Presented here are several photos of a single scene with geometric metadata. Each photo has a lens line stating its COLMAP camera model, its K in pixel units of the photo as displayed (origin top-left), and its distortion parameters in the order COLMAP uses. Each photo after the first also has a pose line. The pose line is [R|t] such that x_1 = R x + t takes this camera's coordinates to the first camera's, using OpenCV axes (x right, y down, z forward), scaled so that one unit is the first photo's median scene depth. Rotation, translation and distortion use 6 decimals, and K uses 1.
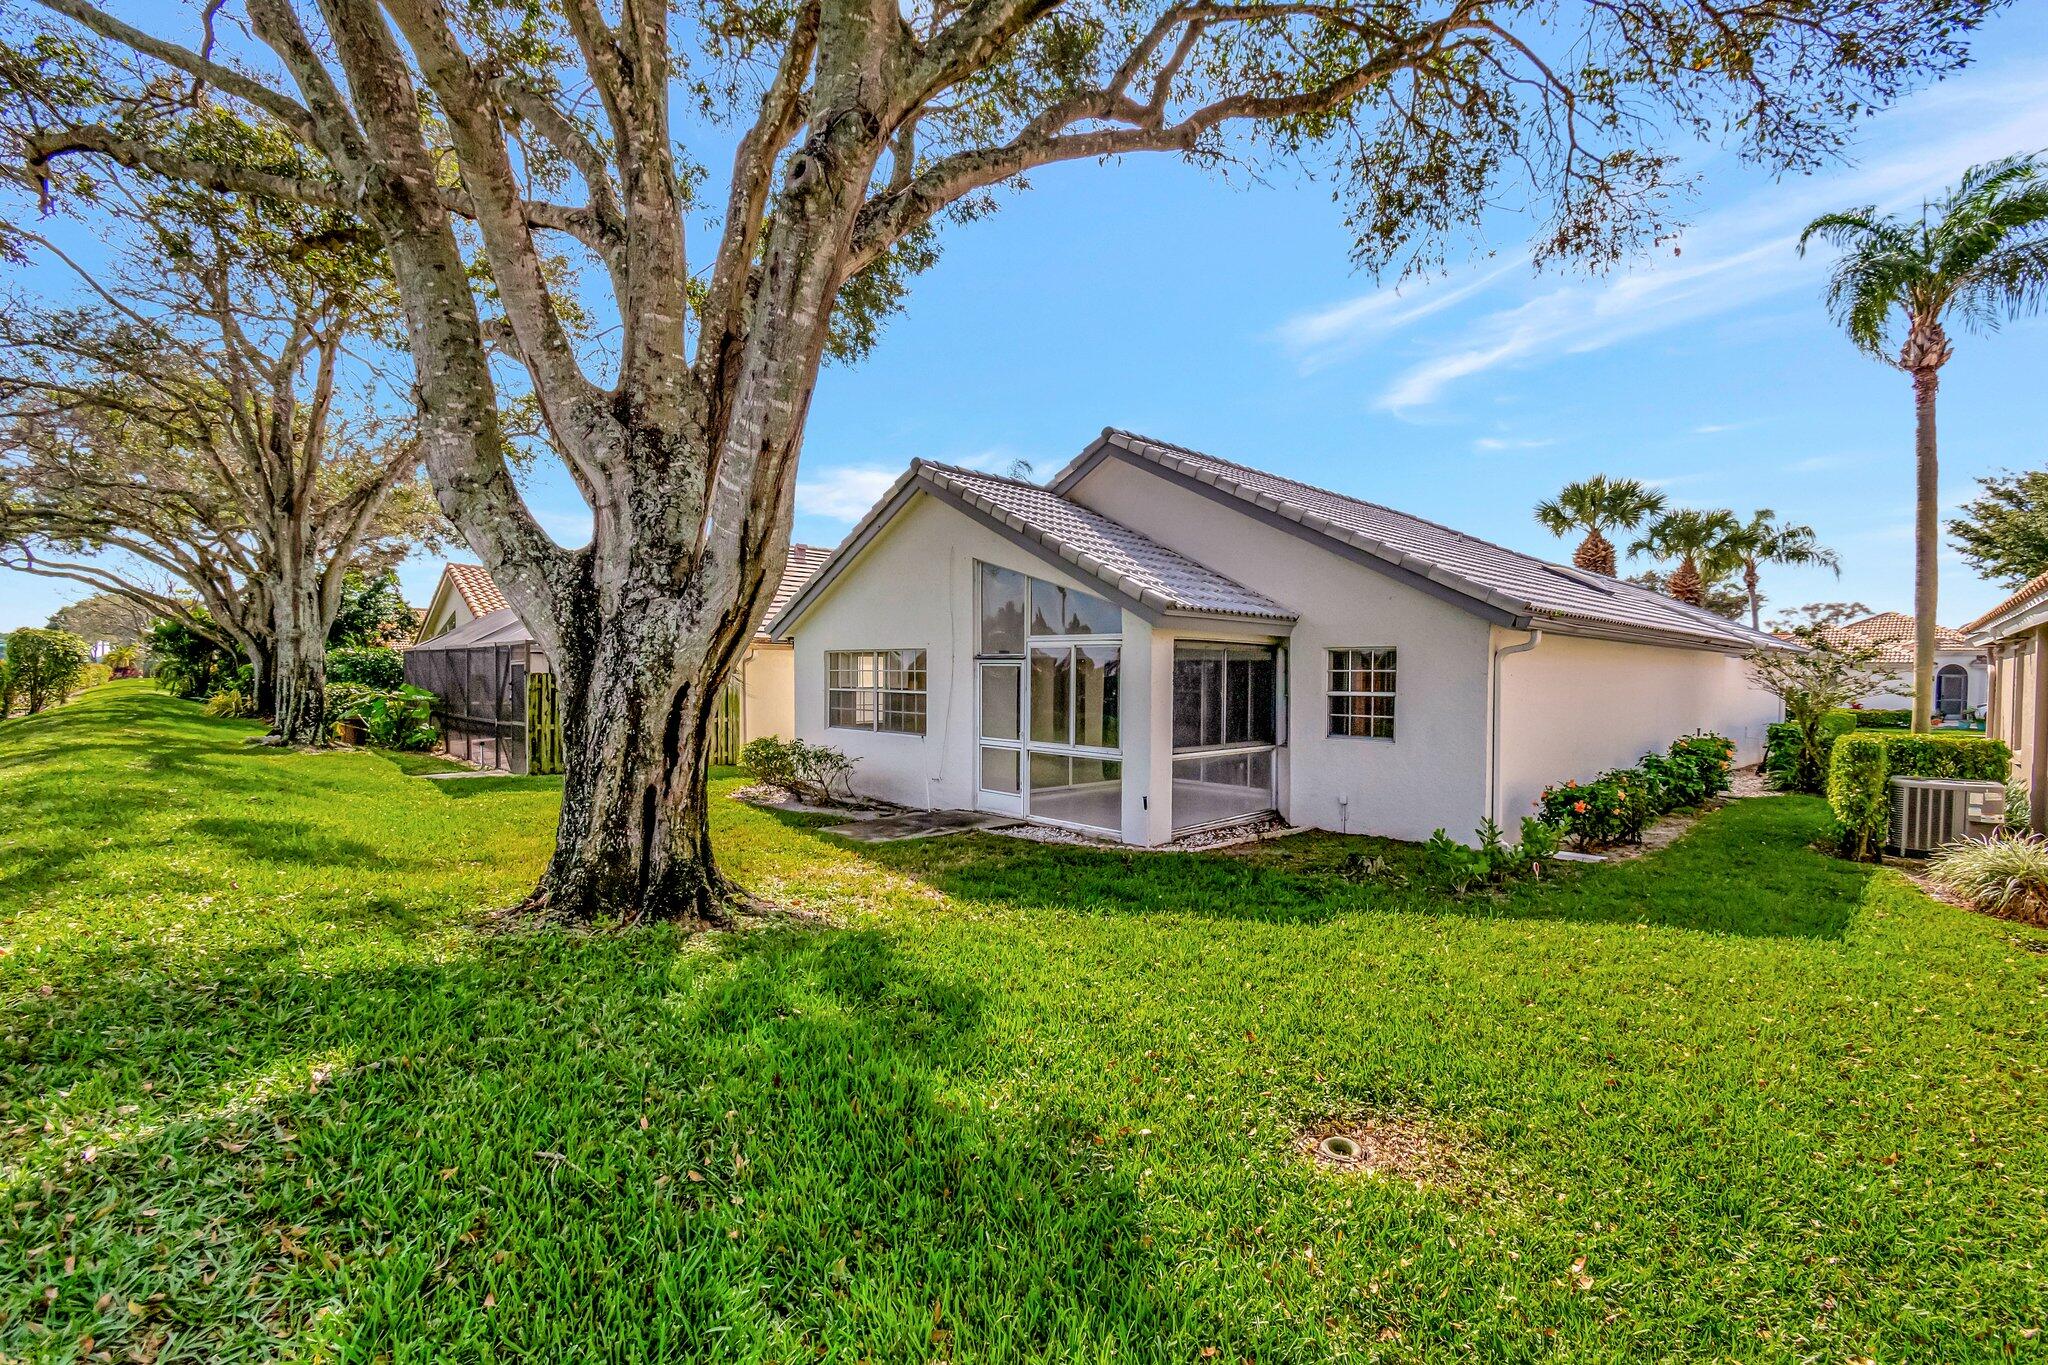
lens RADIAL K [[921.9, 0, 1044.3], [0, 921.9, 690.6], [0, 0, 1]] dist [0.001456, -0.001330]
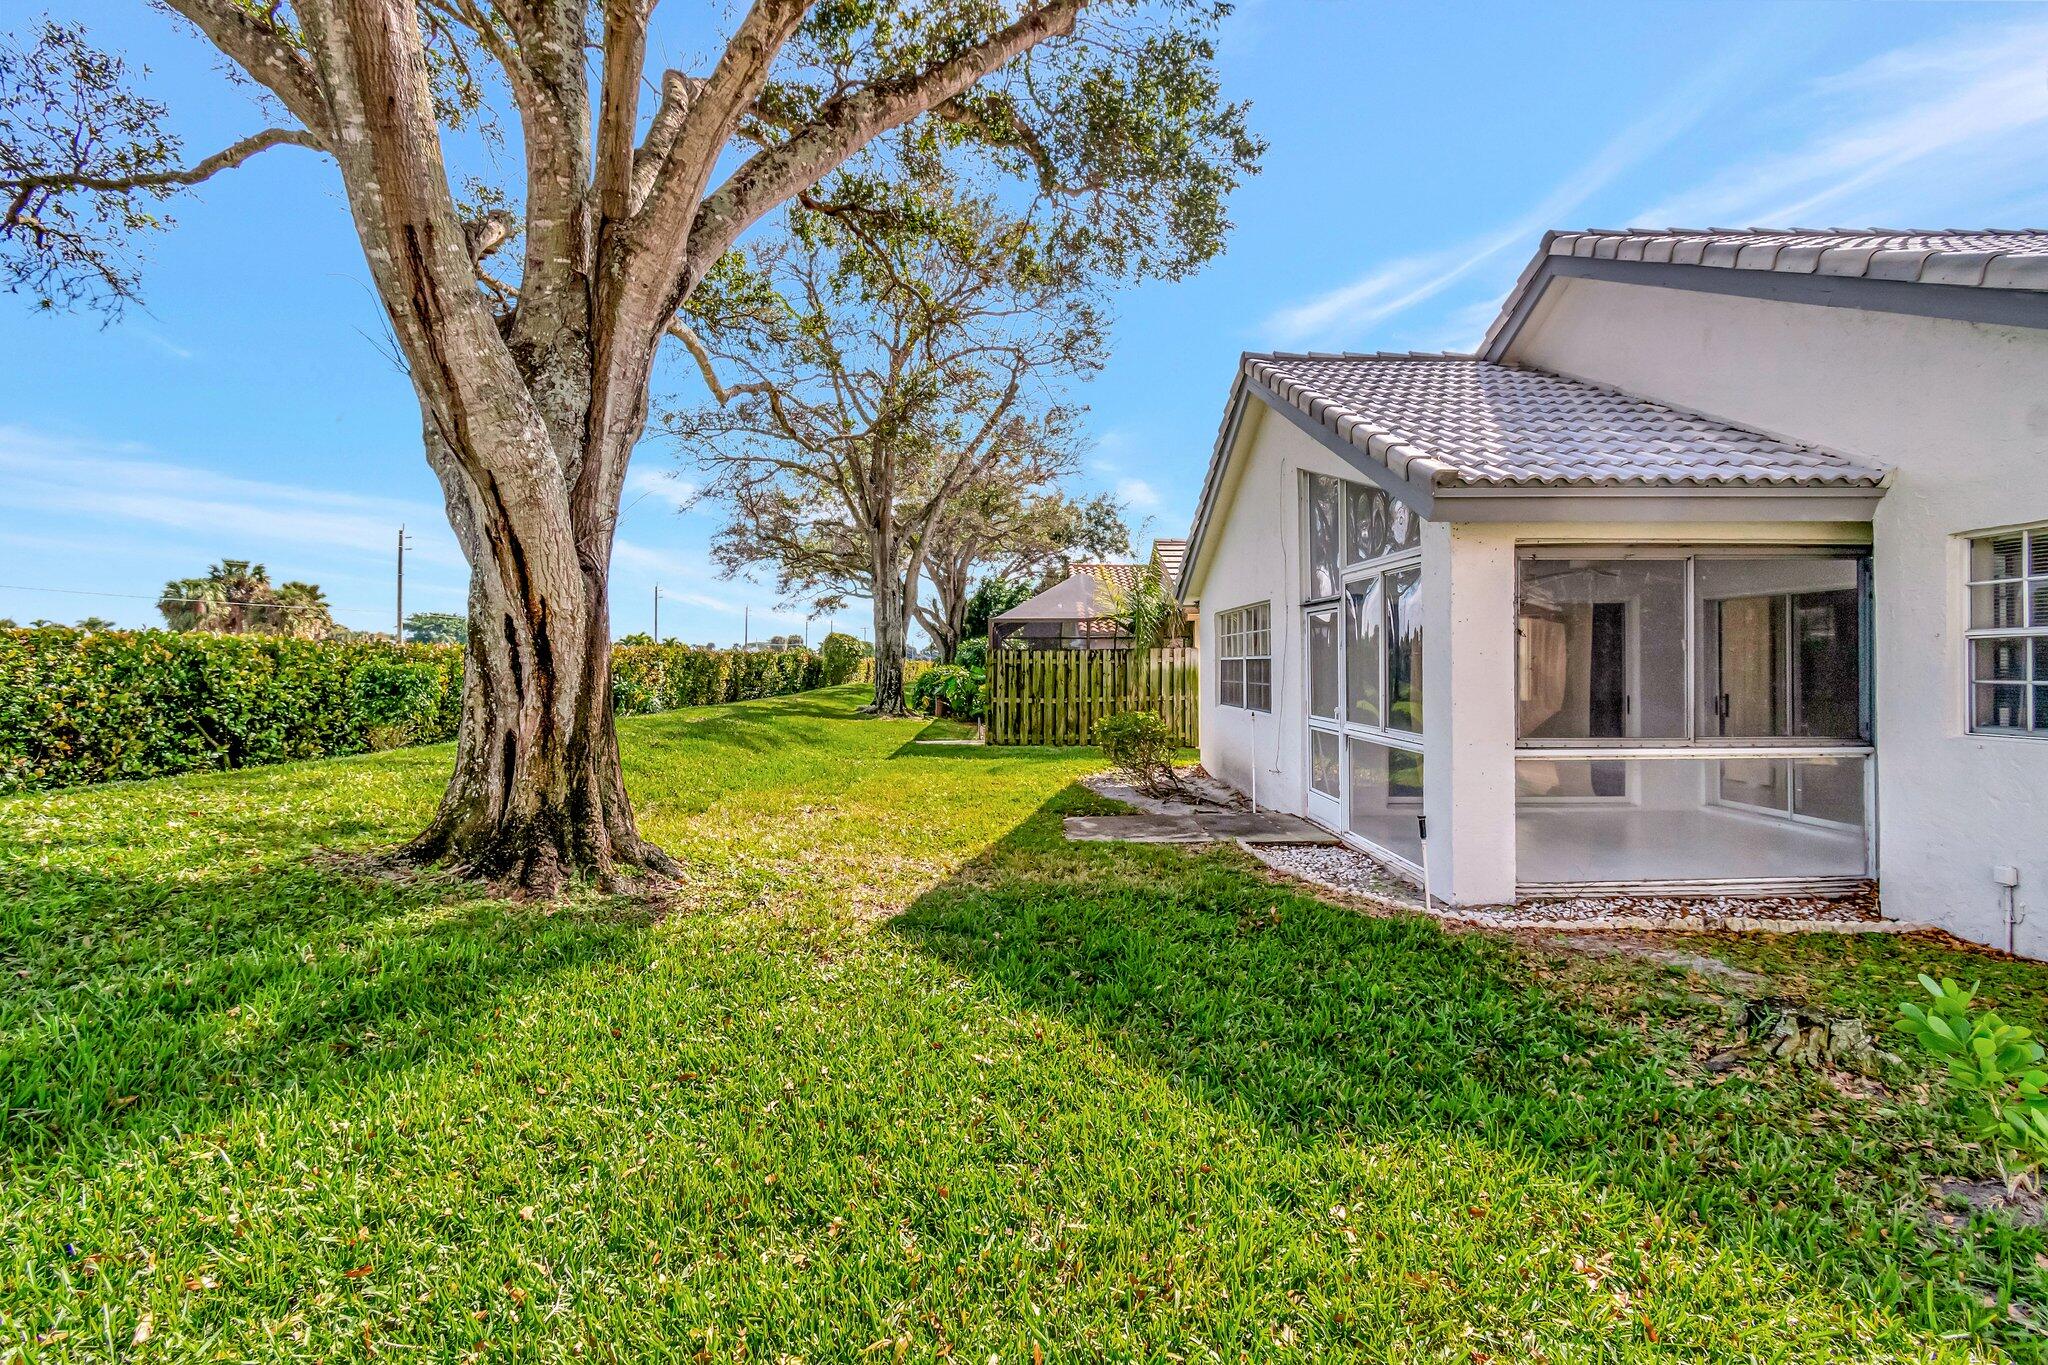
lens RADIAL K [[921.9, 0, 1020.3], [0, 921.9, 661.6], [0, 0, 1]] dist [0.001456, -0.001330]
pose [[0.714373, -0.015709, -0.699588, 0.285599], [-0.002096, 0.999695, -0.024587, 0.028080], [0.699762, 0.019031, 0.714123, 0.346986]]
